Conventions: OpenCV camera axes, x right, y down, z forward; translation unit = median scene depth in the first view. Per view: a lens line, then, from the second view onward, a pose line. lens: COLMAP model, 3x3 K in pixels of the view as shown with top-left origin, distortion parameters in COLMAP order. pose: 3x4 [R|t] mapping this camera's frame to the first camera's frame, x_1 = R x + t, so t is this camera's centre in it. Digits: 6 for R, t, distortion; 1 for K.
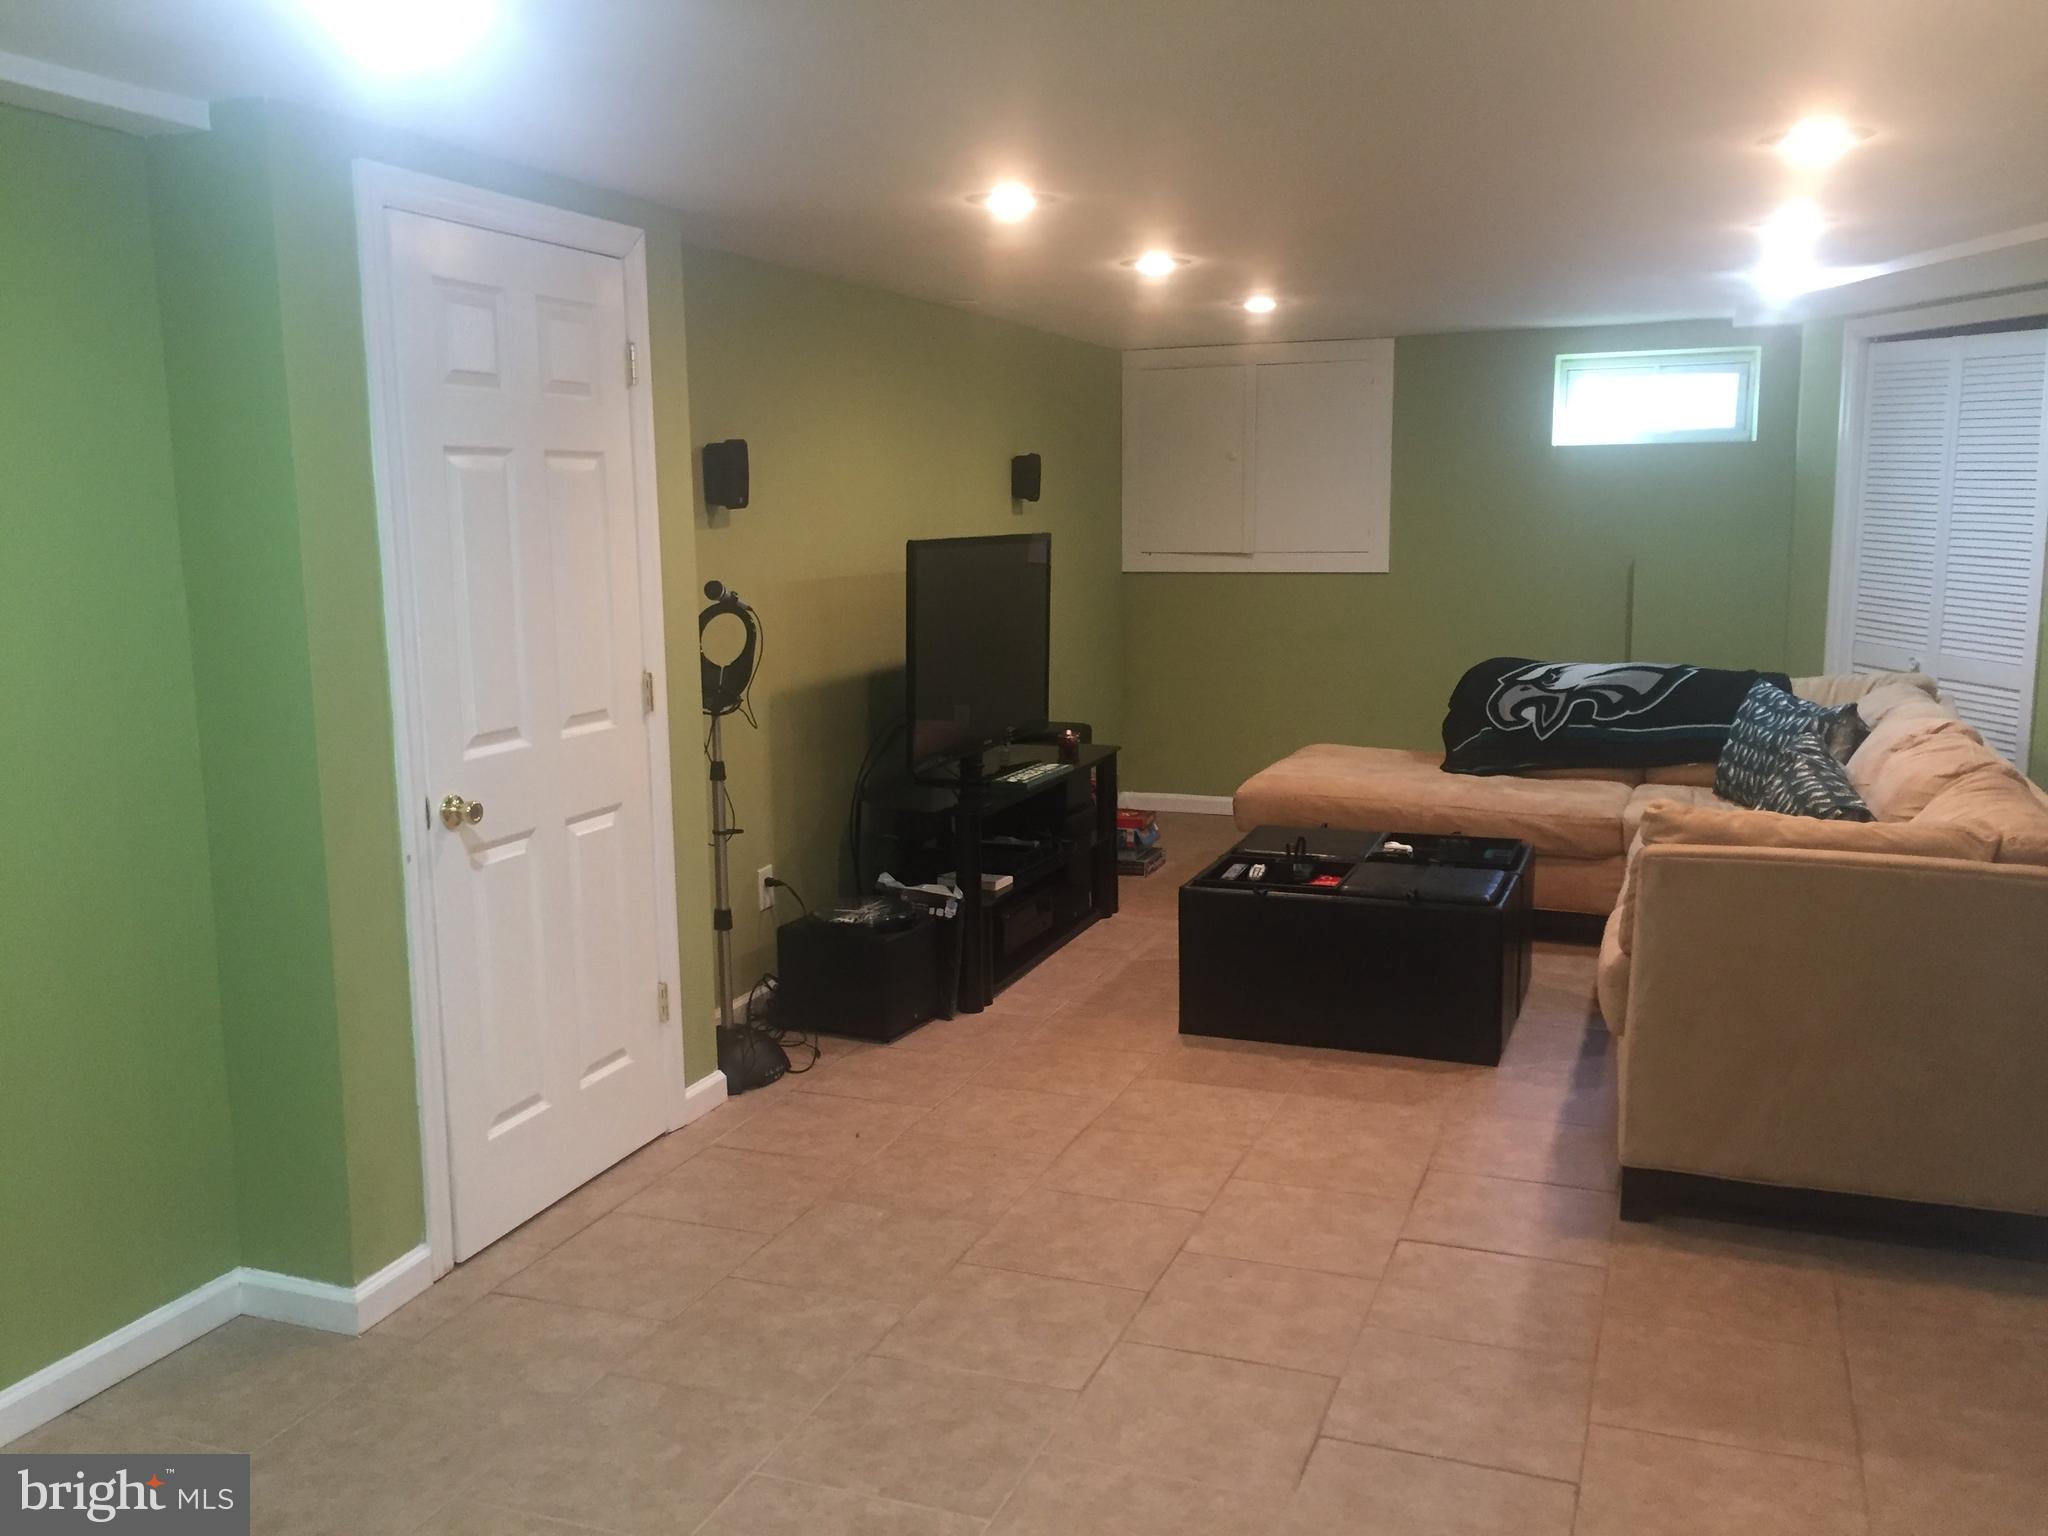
lens RADIAL K [[1731.4, 0, 1013.7], [0, 1731.4, 766.3], [0, 0, 1]] dist [0.062400, -0.073337]
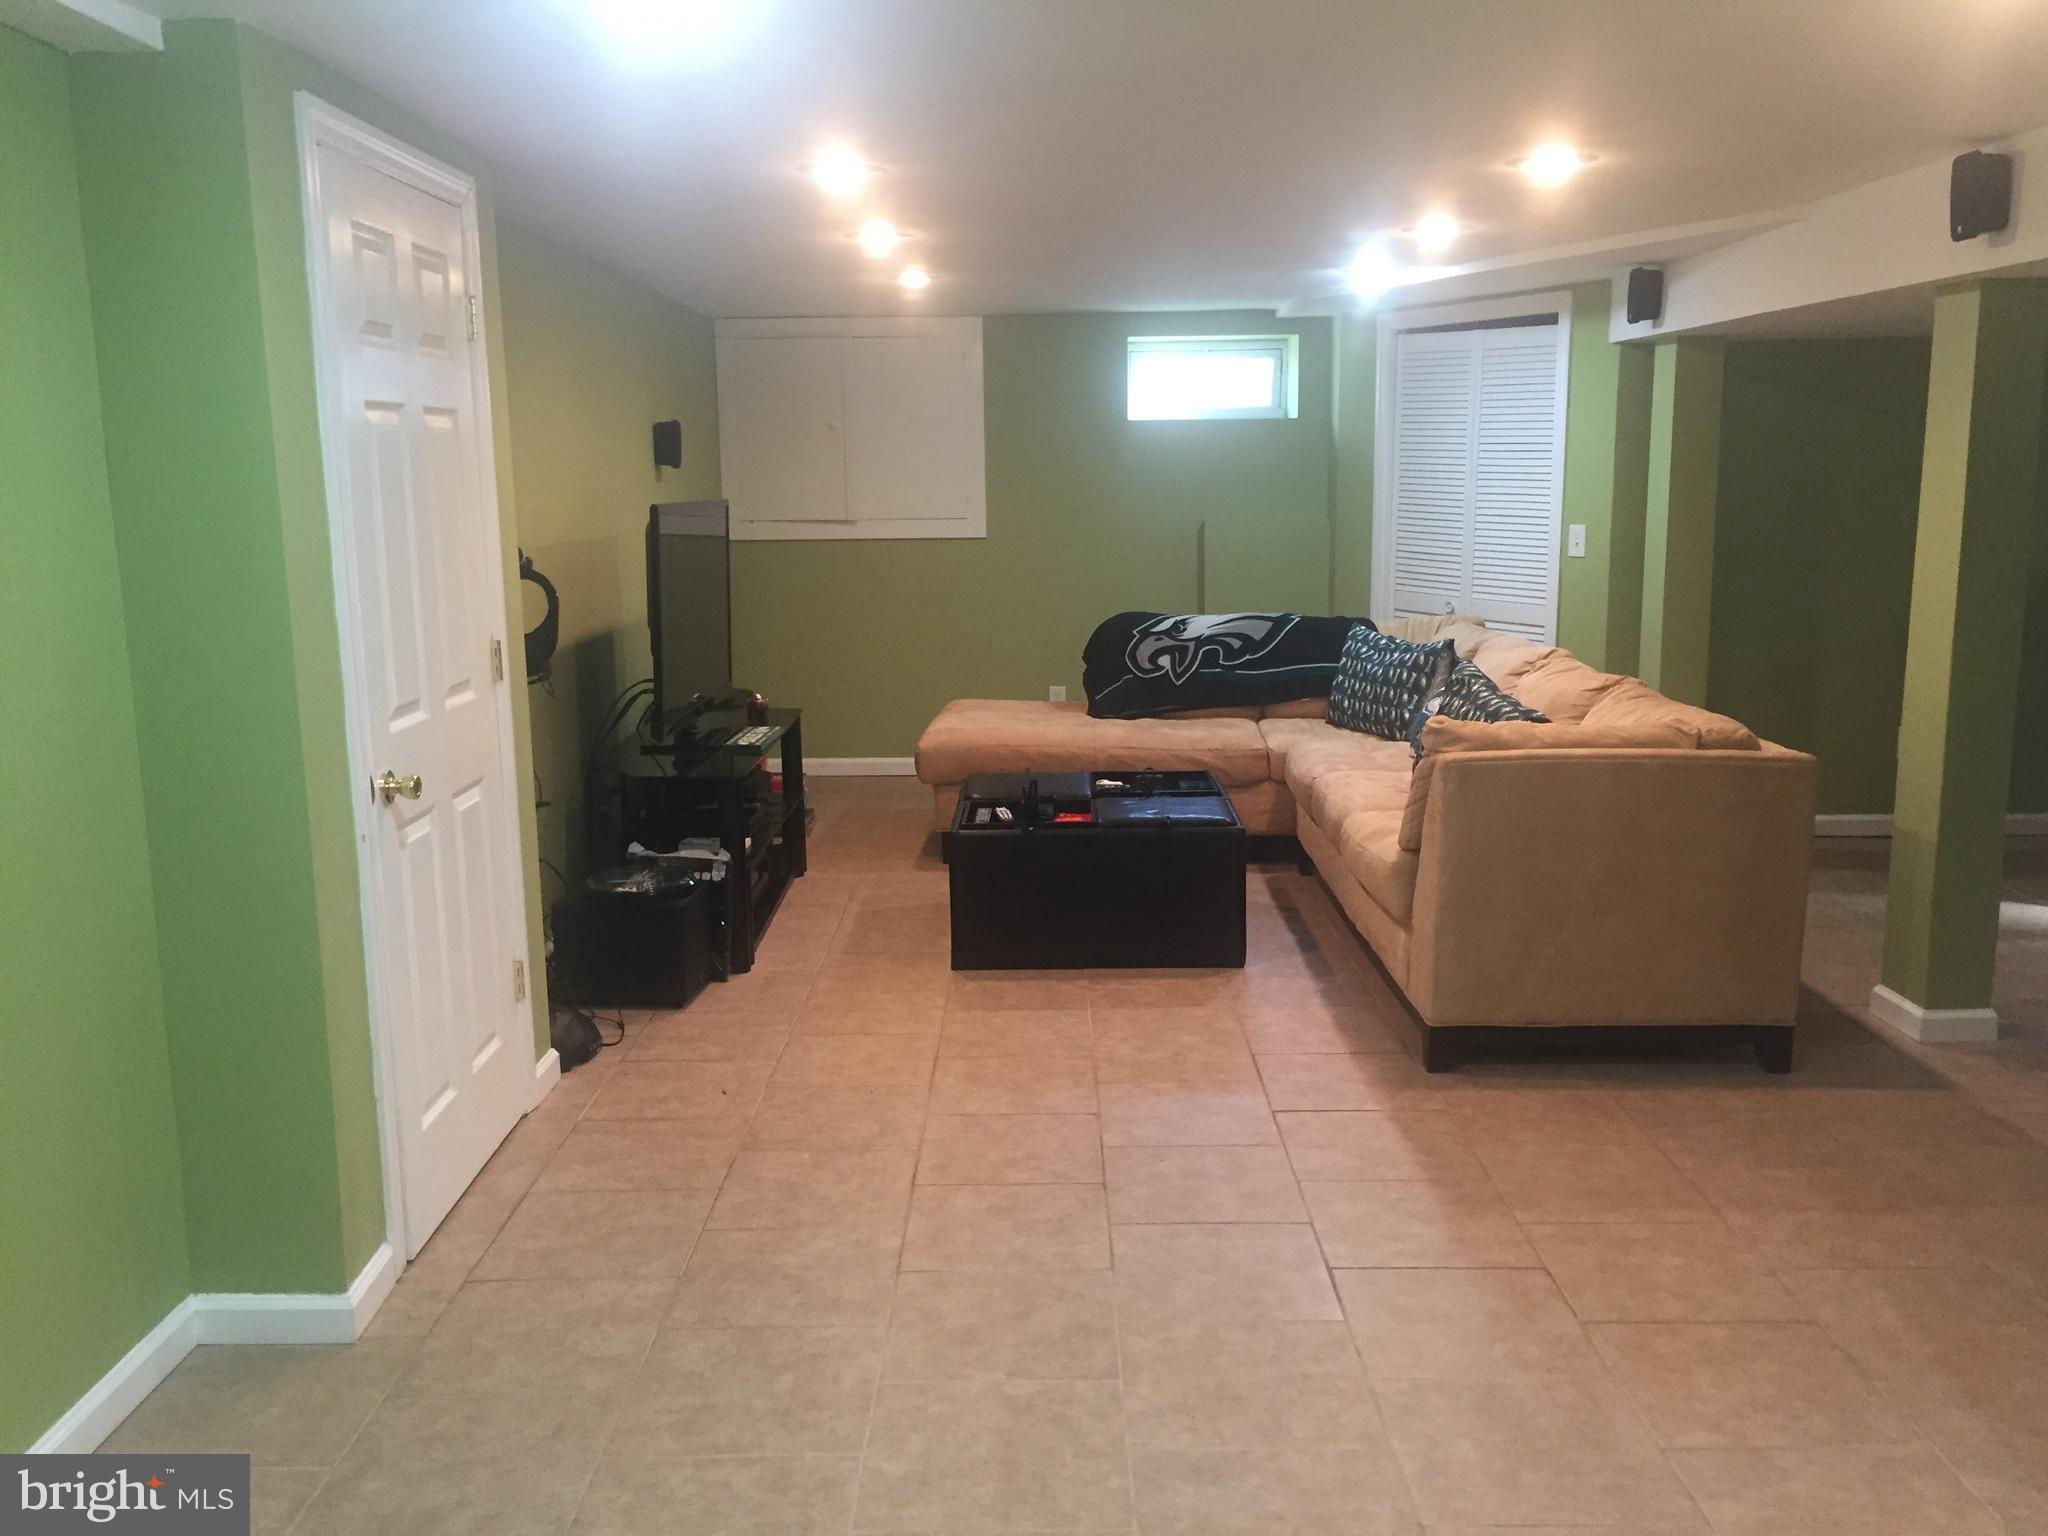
lens RADIAL K [[1731.4, 0, 1032.9], [0, 1731.4, 758.1], [0, 0, 1]] dist [0.062400, -0.073337]
pose [[0.937917, -0.057084, 0.342129, -0.264952], [0.053849, 0.998369, 0.018956, 0.009377], [-0.342653, 0.000644, 0.939462, -0.011479]]
